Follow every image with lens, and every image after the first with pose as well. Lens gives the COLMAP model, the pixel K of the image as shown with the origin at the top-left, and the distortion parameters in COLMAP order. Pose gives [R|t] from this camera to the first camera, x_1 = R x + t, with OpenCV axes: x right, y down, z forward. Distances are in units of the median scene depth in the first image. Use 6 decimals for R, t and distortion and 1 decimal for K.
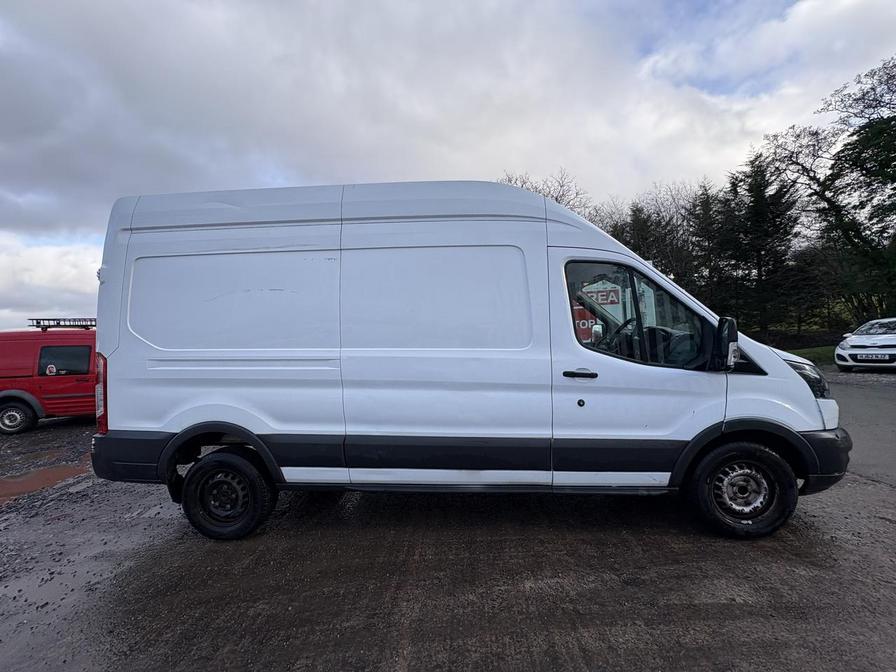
lens RADIAL K [[369.8, 0, 448.0], [0, 369.8, 336.0], [0, 0, 1]] dist [0.014919, -0.000179]
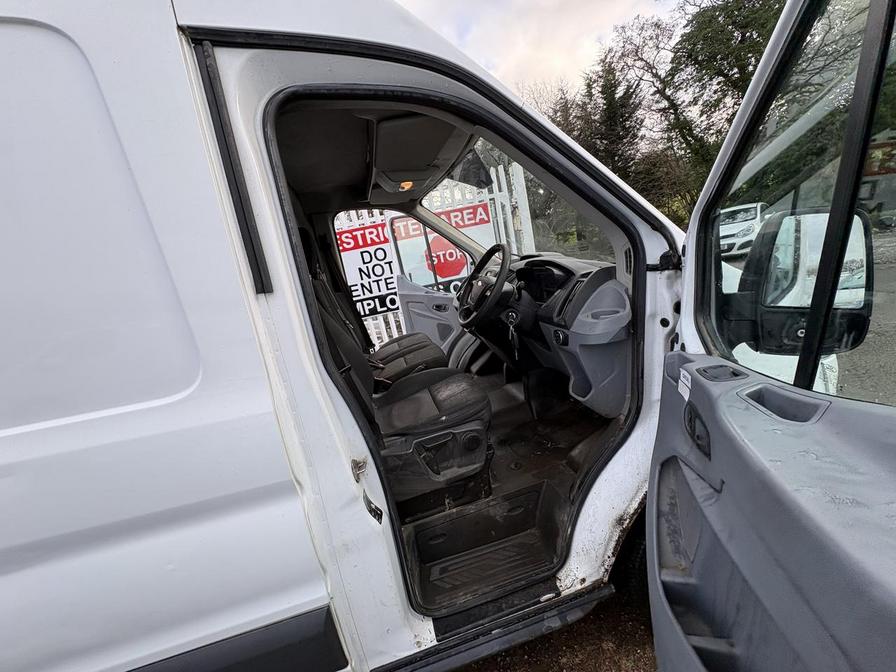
lens RADIAL K [[369.8, 0, 448.0], [0, 369.8, 336.0], [0, 0, 1]] dist [0.014919, -0.000179]
pose [[0.949292, -0.184019, 0.254913, 0.051294], [0.136408, 0.971591, 0.193400, -0.006881], [-0.283261, -0.148821, 0.947426, 0.096095]]
